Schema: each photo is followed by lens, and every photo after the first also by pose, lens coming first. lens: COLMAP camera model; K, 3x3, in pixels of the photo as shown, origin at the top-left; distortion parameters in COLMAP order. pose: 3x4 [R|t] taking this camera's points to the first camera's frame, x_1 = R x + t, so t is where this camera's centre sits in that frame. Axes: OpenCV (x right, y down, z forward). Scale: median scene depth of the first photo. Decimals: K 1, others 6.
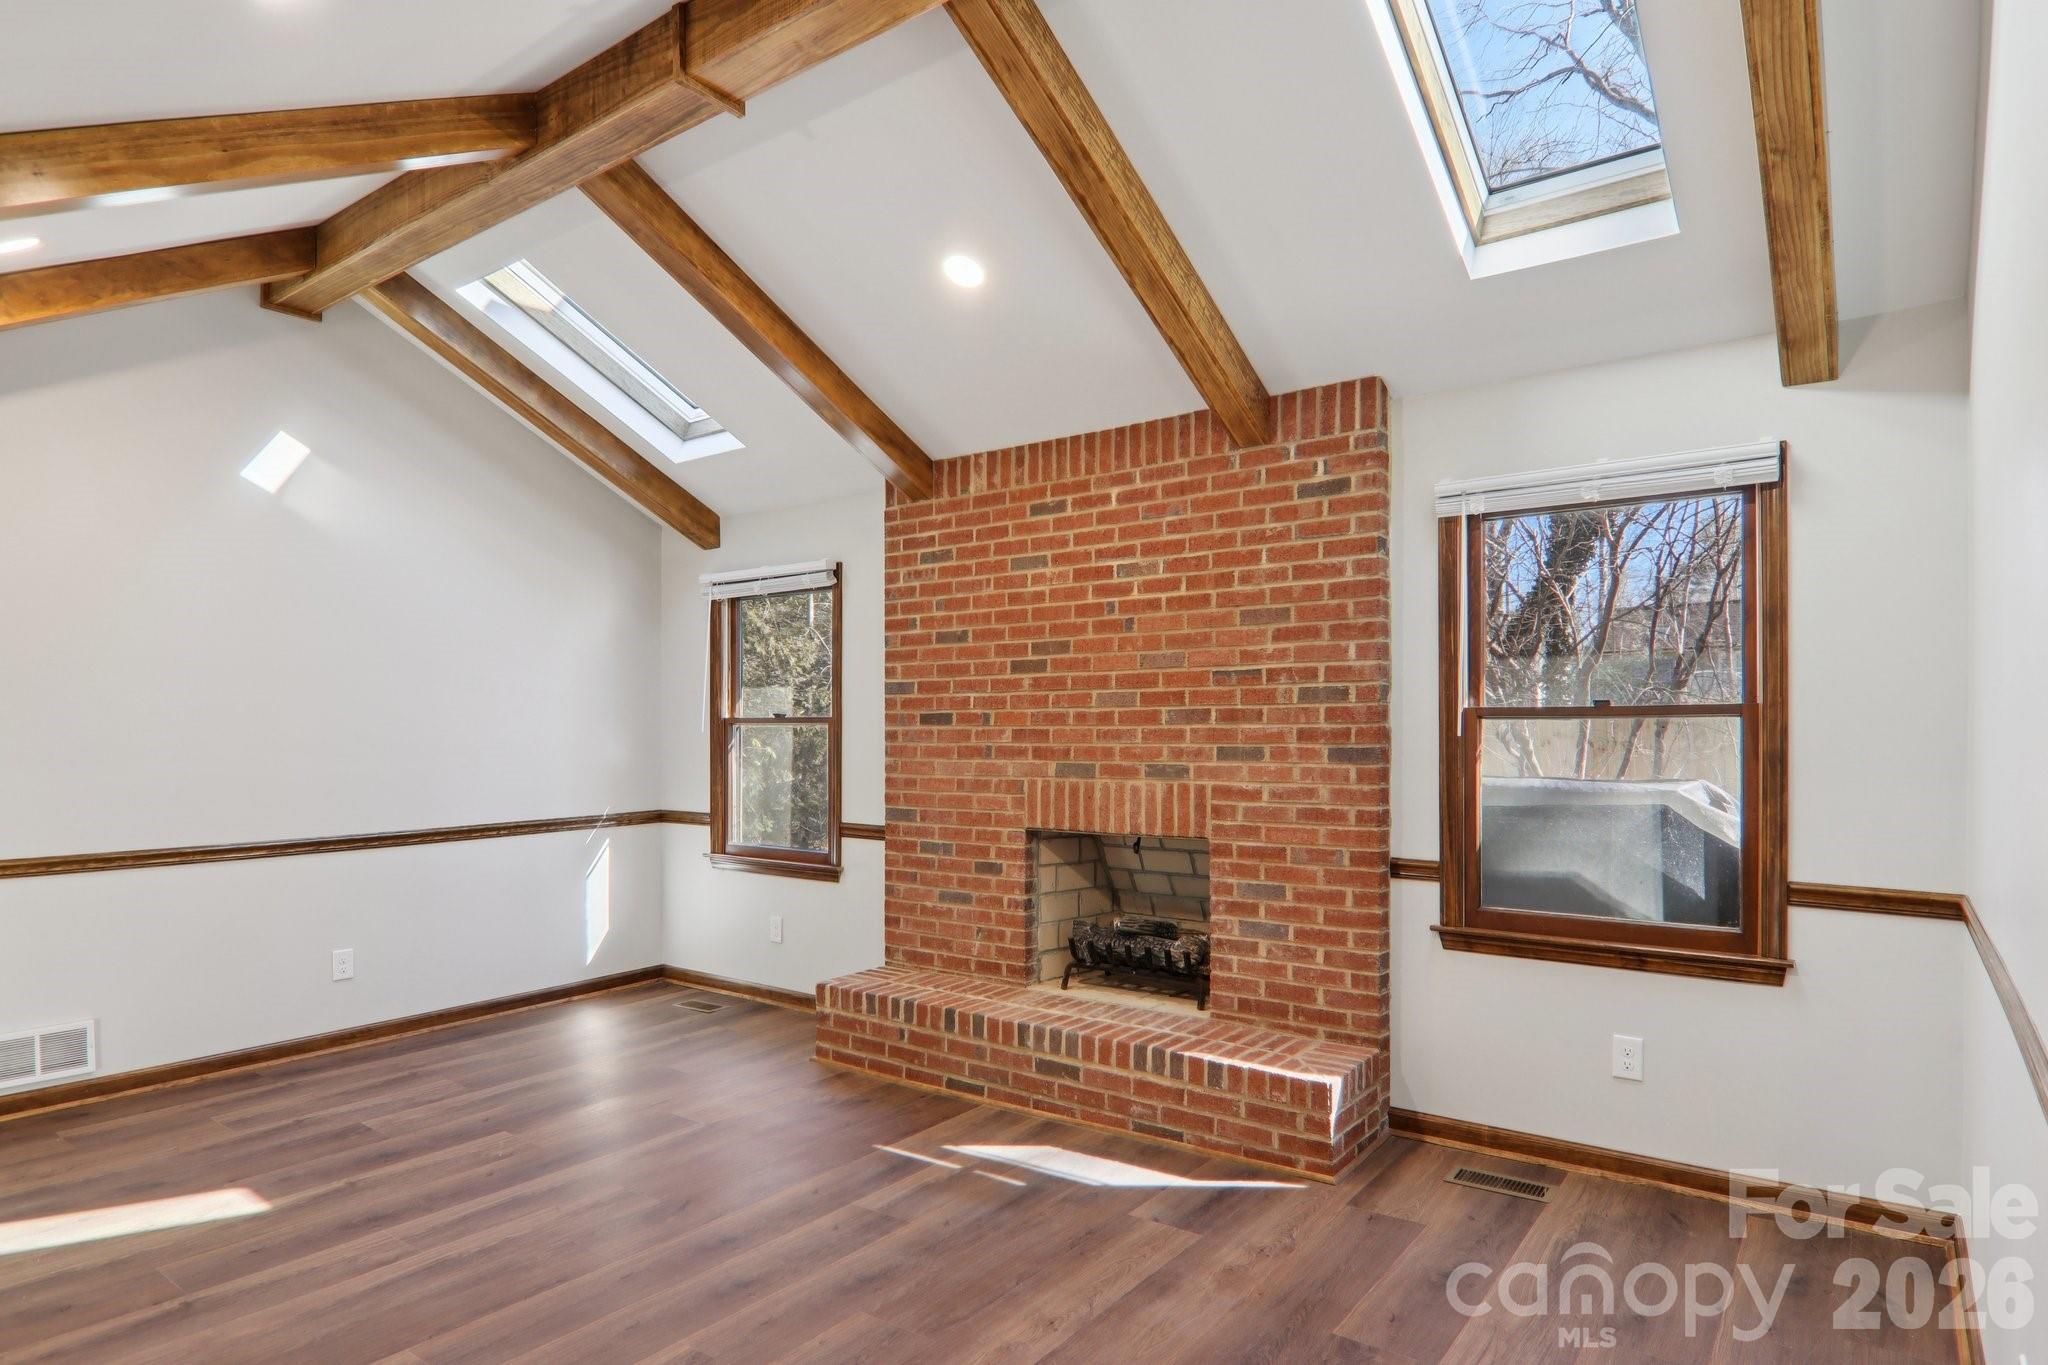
lens RADIAL K [[1145.0, 0, 1023.0], [0, 1145.0, 748.0], [0, 0, 1]] dist [0.007280, -0.020803]
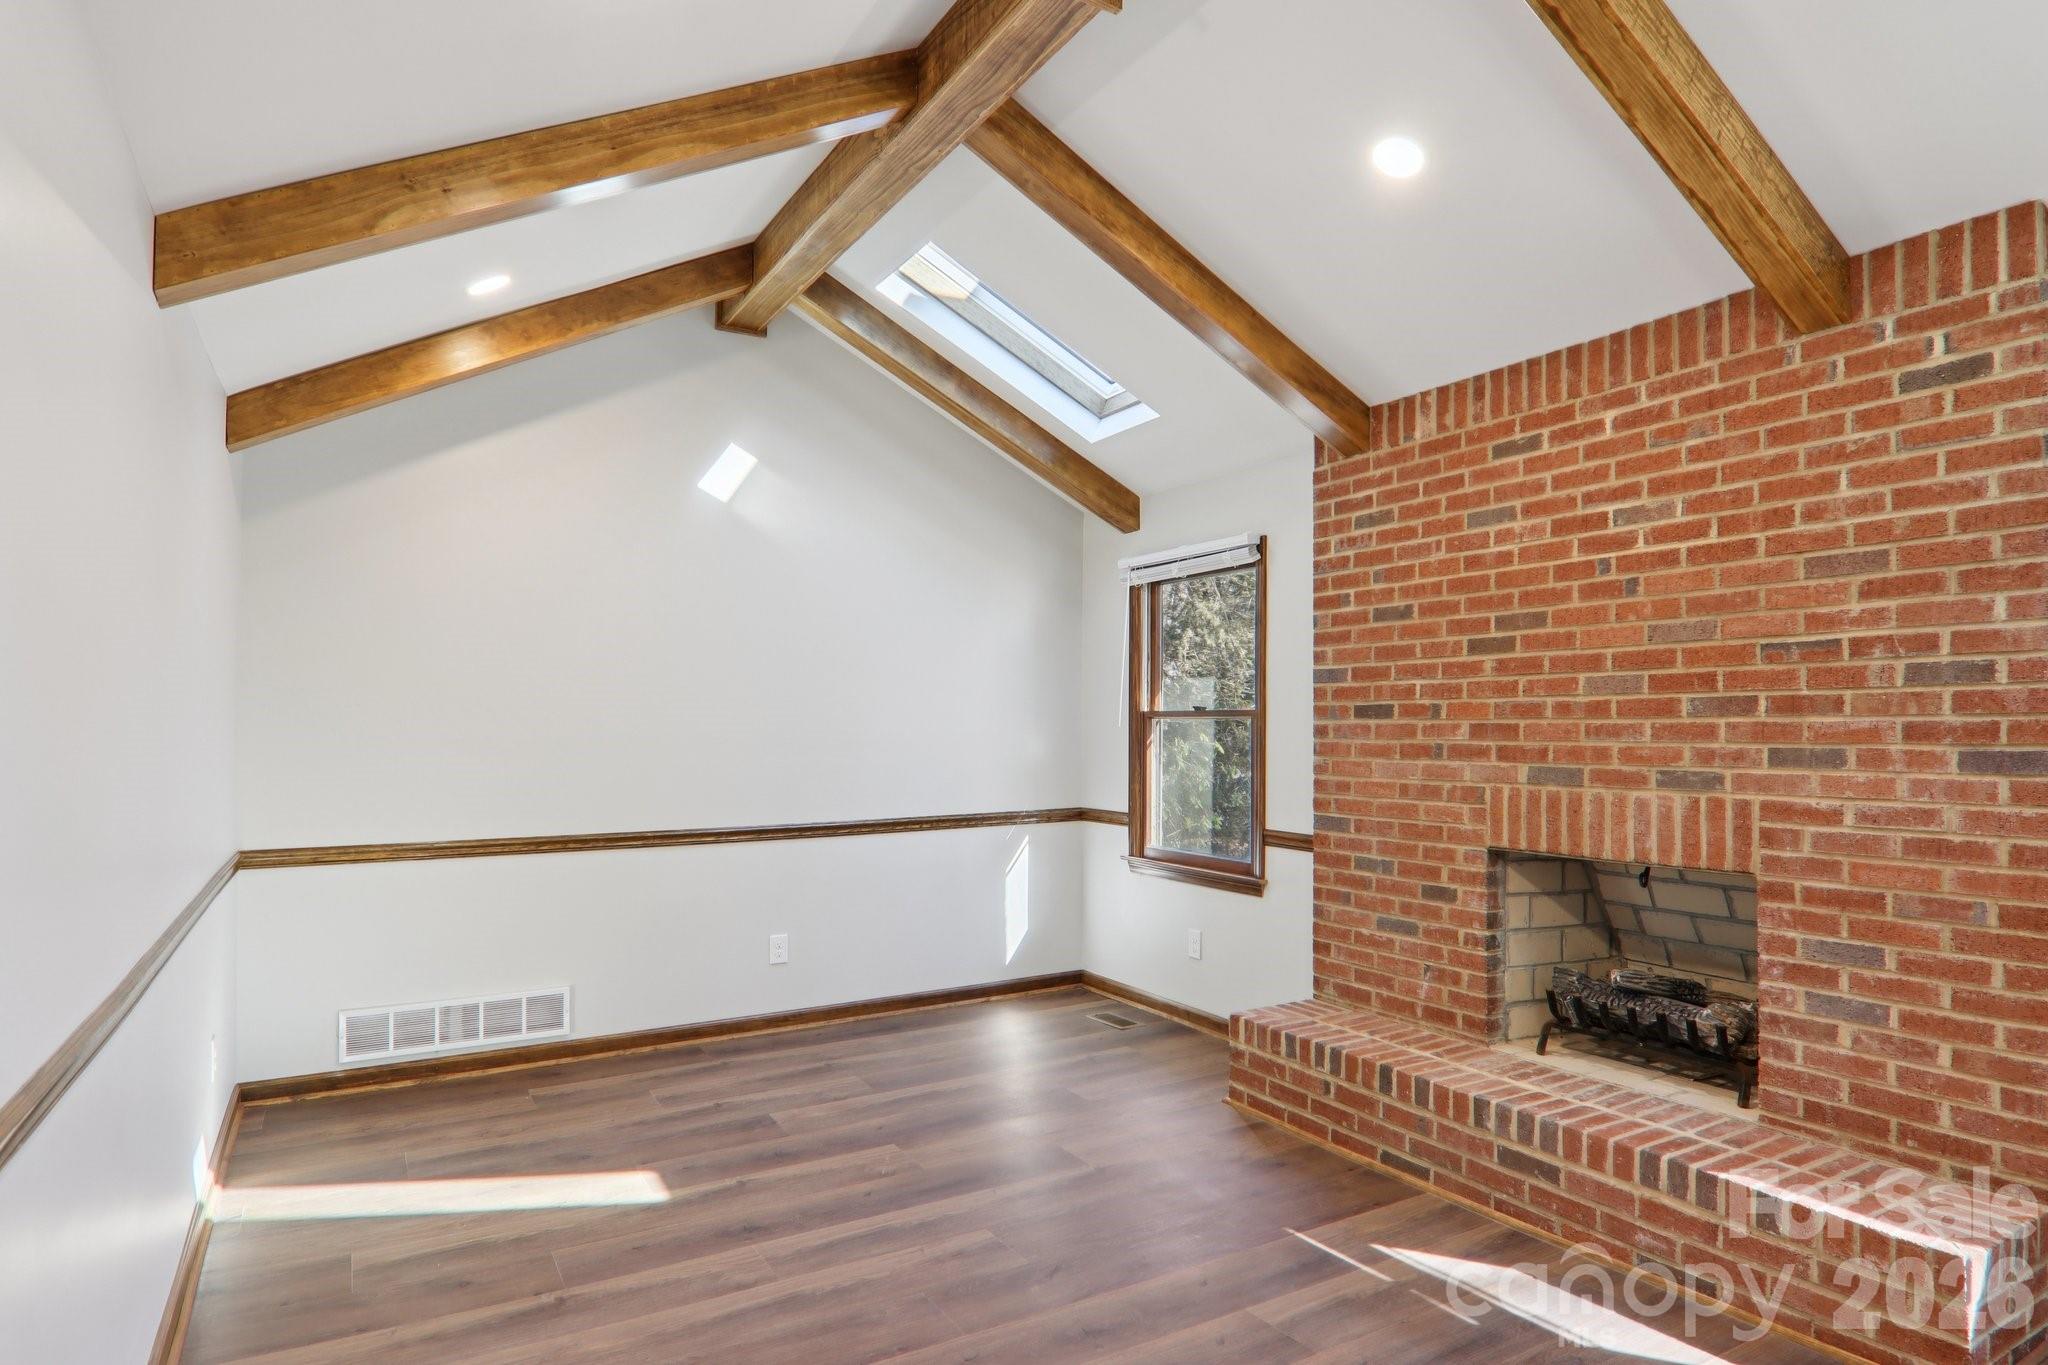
lens RADIAL K [[1145.0, 0, 1017.4], [0, 1145.0, 714.7], [0, 0, 1]] dist [0.007280, -0.020803]
pose [[0.919698, -0.001838, -0.392622, 0.015589], [-0.007830, 0.999704, -0.023022, -0.001639], [0.392548, 0.024247, 0.919412, 0.137657]]
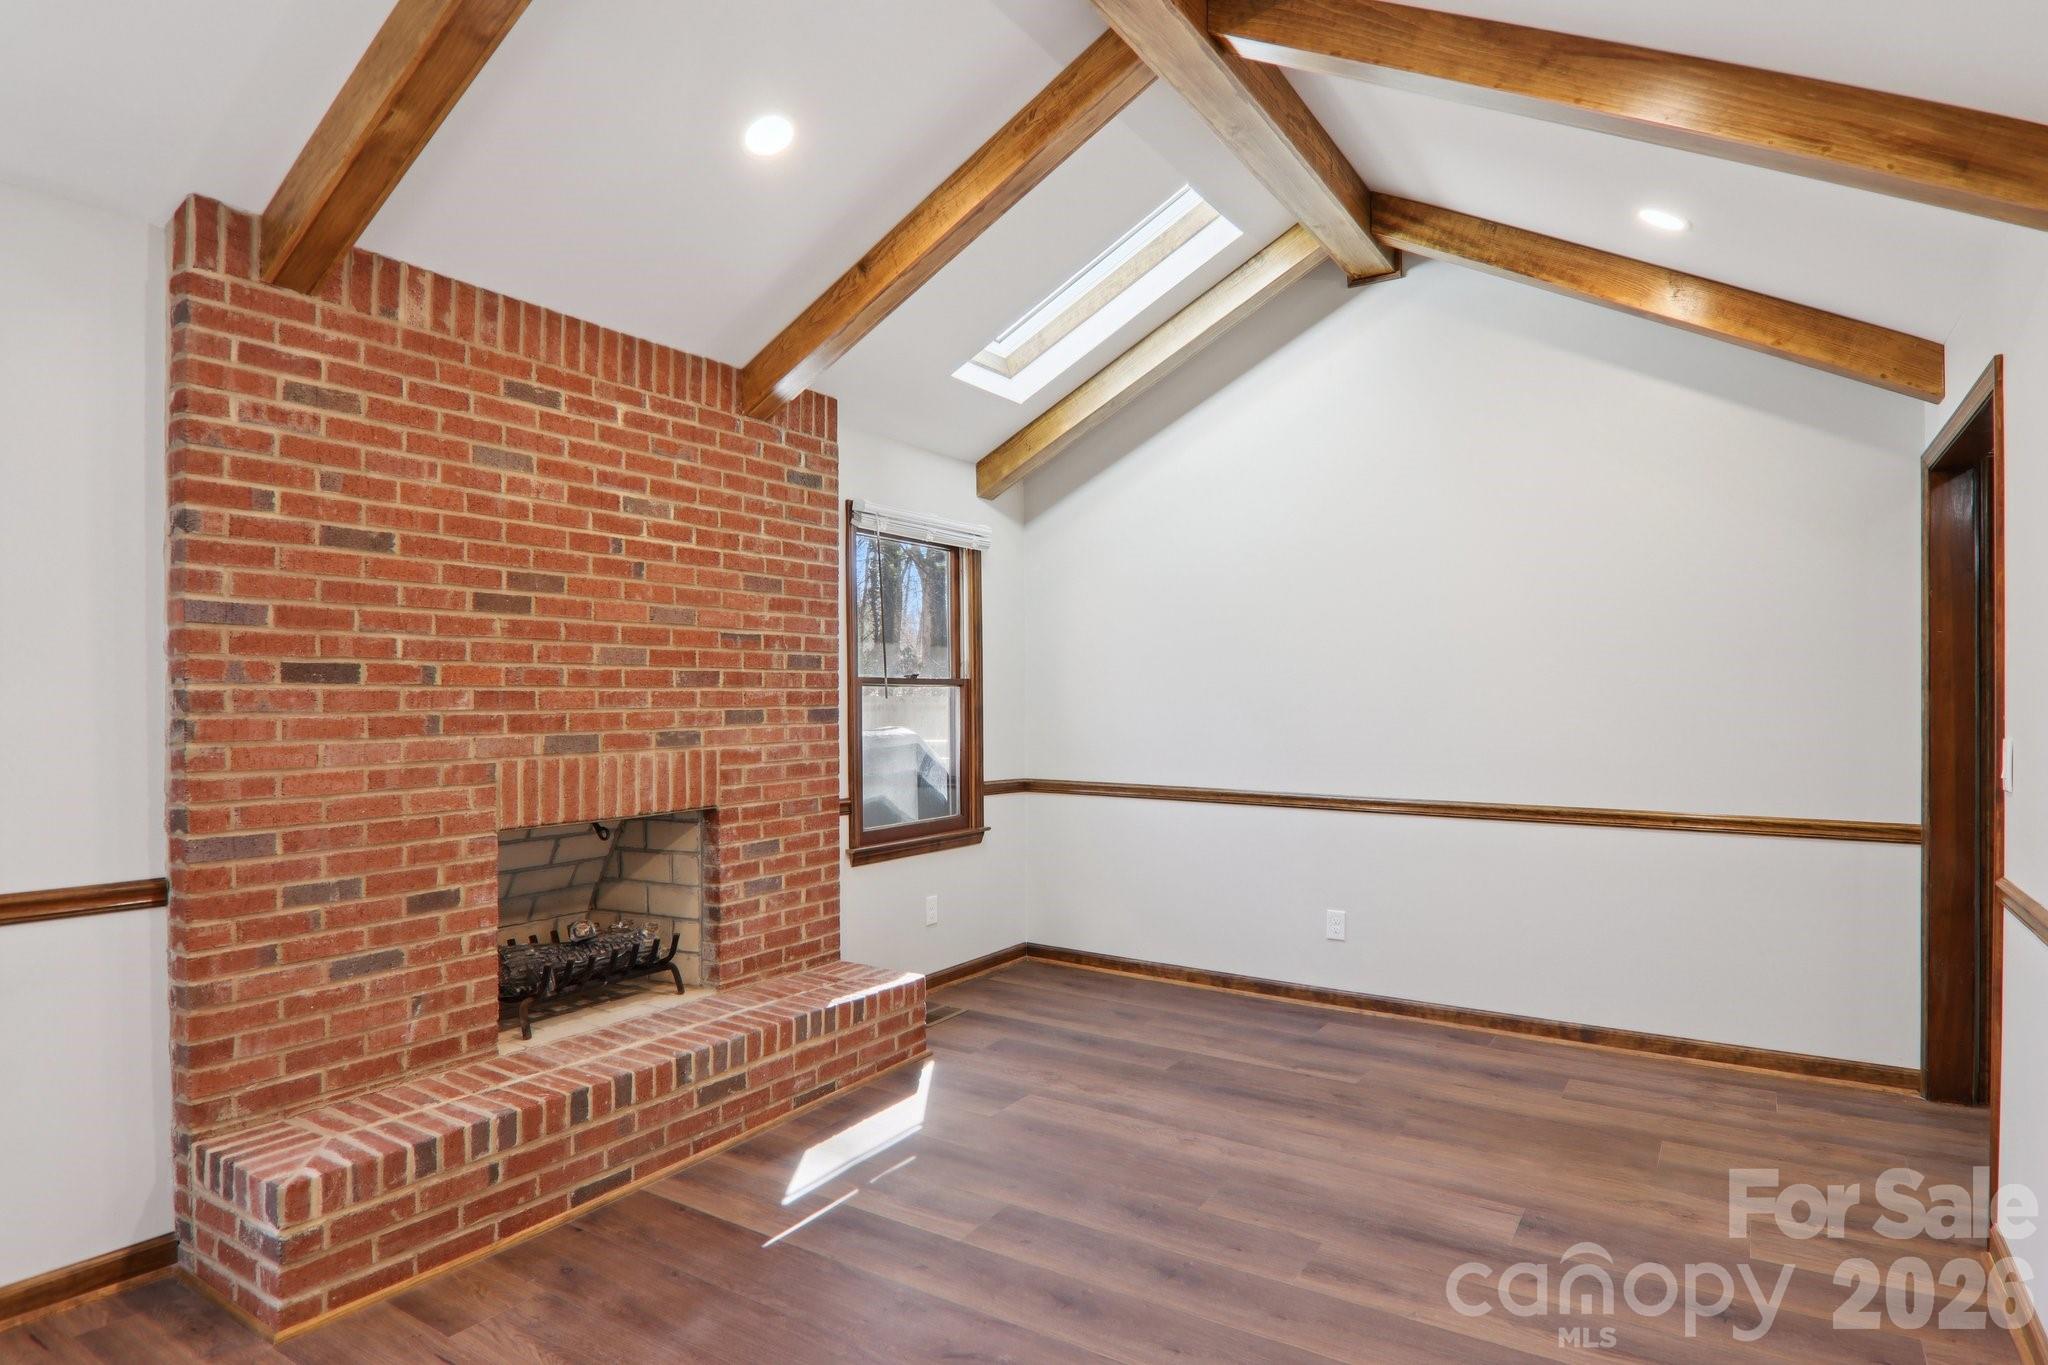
lens RADIAL K [[1145.0, 0, 1028.0], [0, 1145.0, 697.0], [0, 0, 1]] dist [0.007280, -0.020803]
pose [[-0.075531, 0.000376, 0.997143, -0.773744], [0.014319, 0.999897, 0.000708, -0.009065], [-0.997041, 0.014332, -0.075528, 0.765730]]
